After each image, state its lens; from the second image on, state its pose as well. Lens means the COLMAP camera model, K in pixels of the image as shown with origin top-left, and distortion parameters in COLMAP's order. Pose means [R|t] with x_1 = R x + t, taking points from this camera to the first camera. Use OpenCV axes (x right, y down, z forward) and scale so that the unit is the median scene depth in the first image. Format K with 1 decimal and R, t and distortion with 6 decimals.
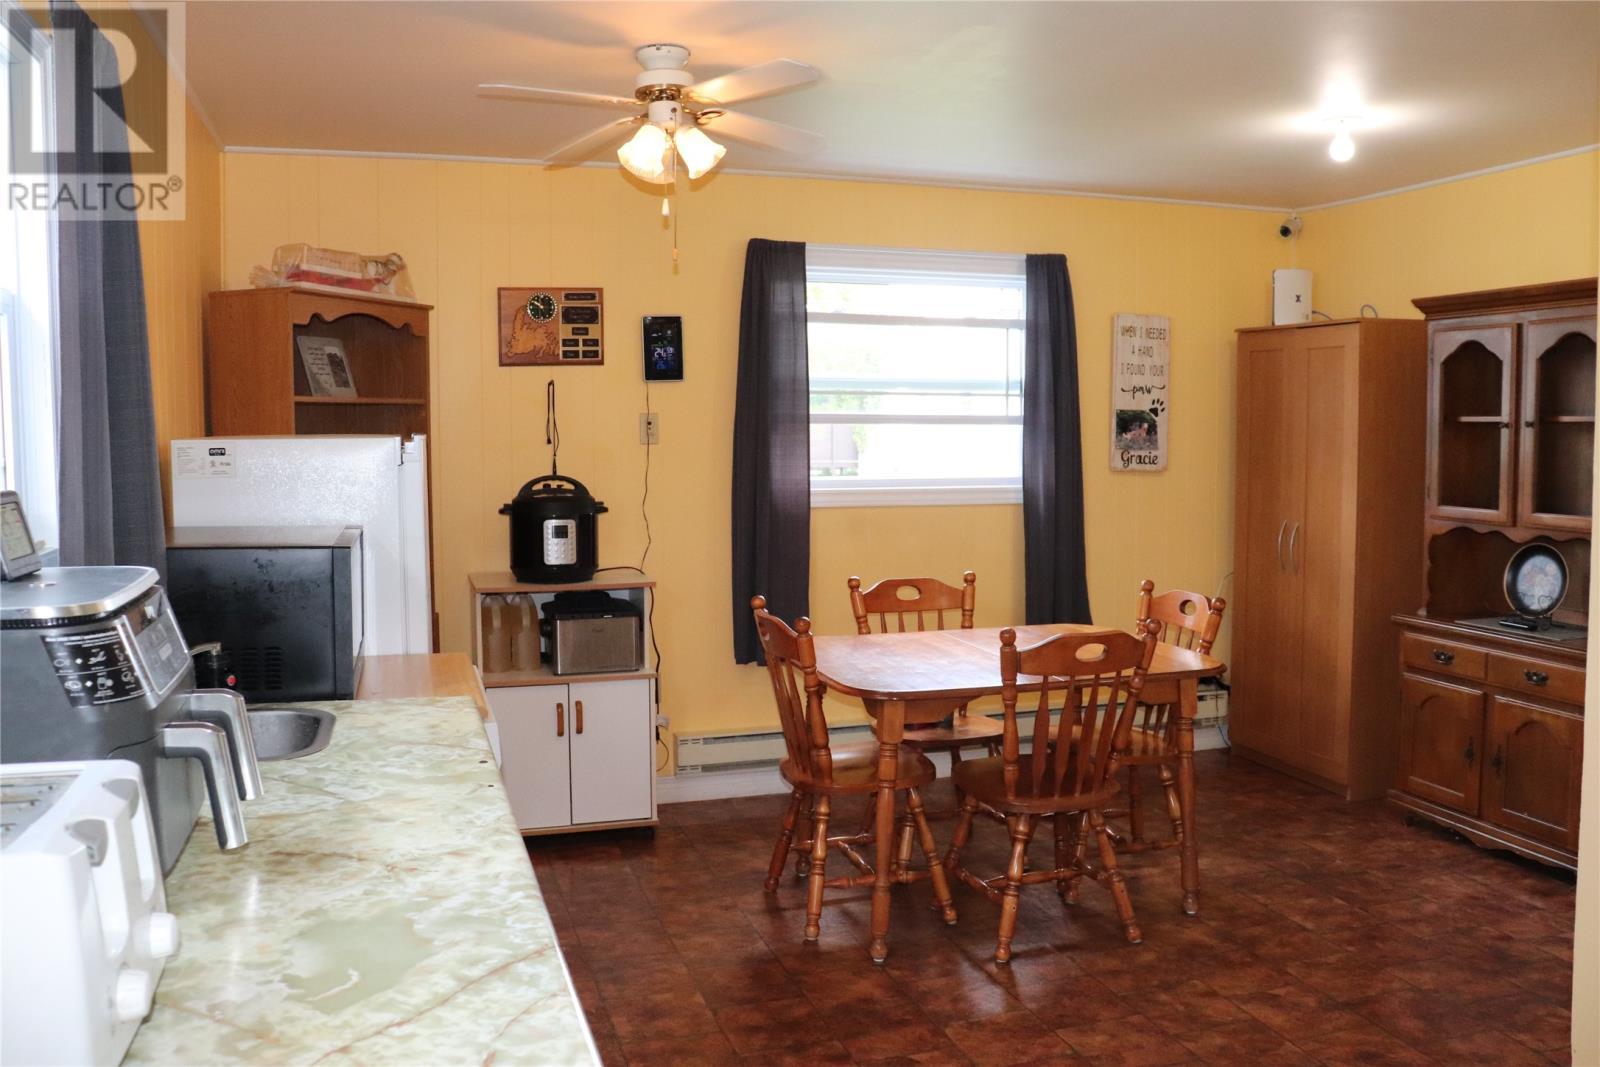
lens RADIAL K [[1309.0, 0, 799.4], [0, 1309.0, 511.6], [0, 0, 1]] dist [-0.177919, 0.169401]
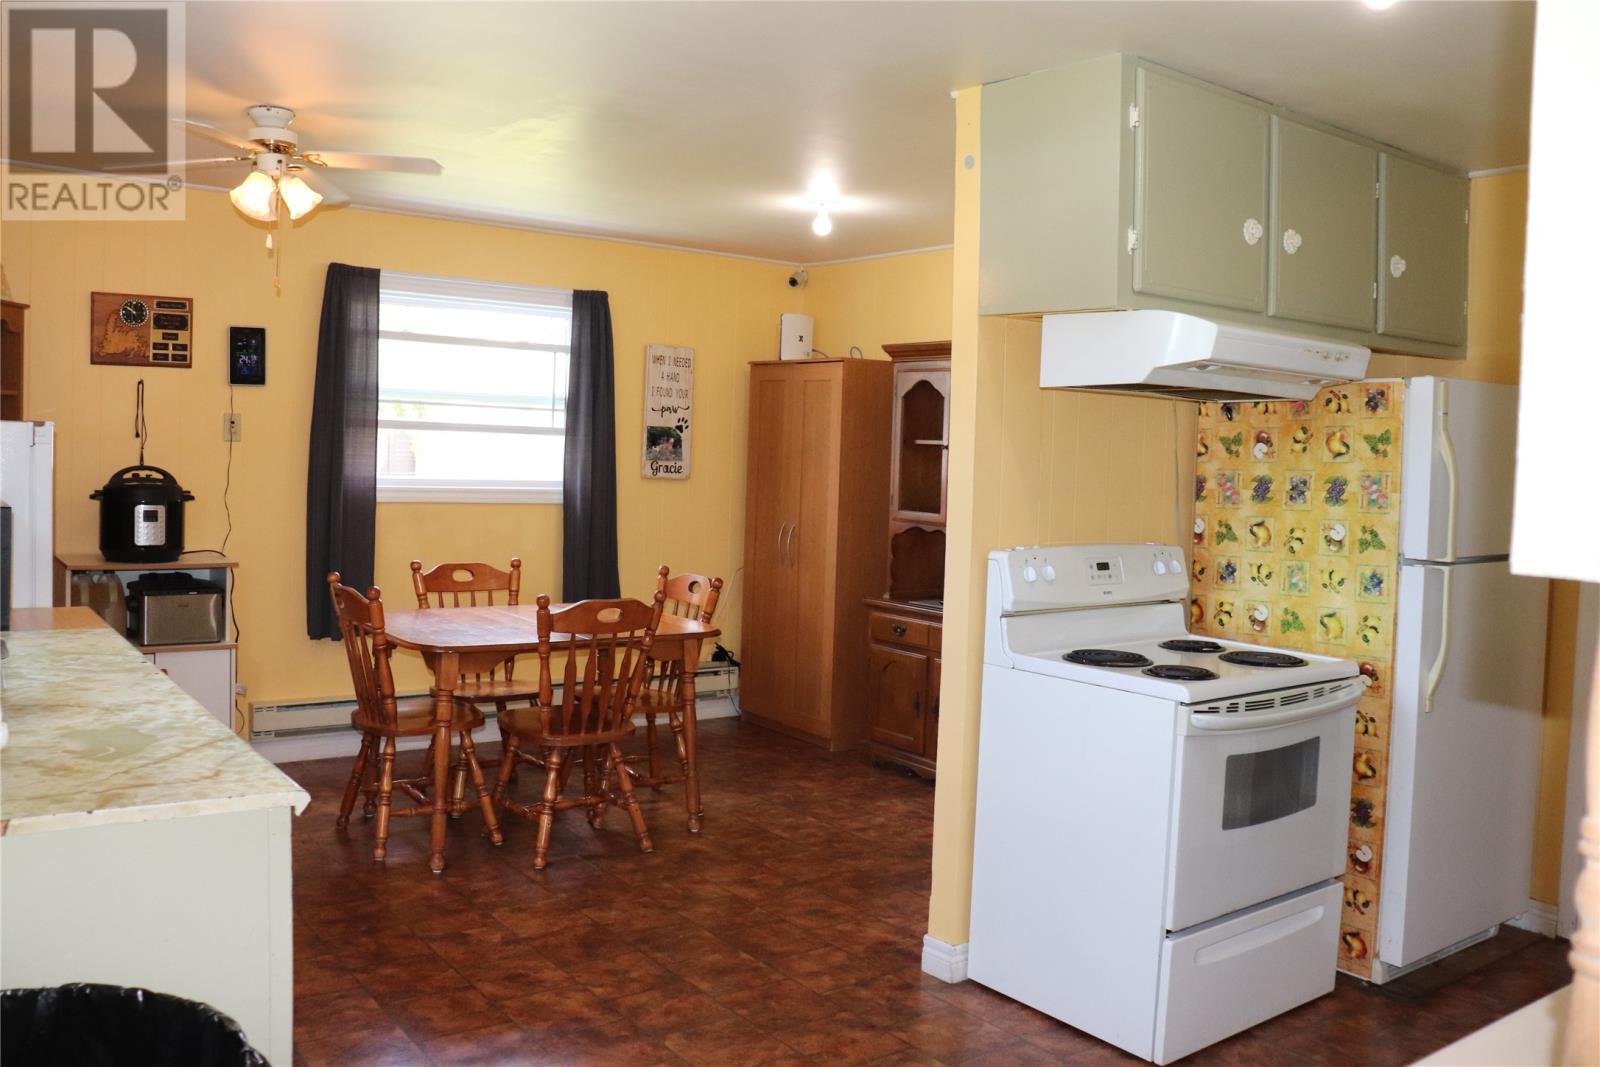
lens RADIAL K [[1309.0, 0, 799.4], [0, 1309.0, 511.6], [0, 0, 1]] dist [-0.177919, 0.169401]
pose [[0.943943, 0.020487, 0.329472, -0.015356], [-0.016021, 0.999739, -0.016265, 0.019956], [-0.329719, 0.010074, 0.944025, -0.198827]]
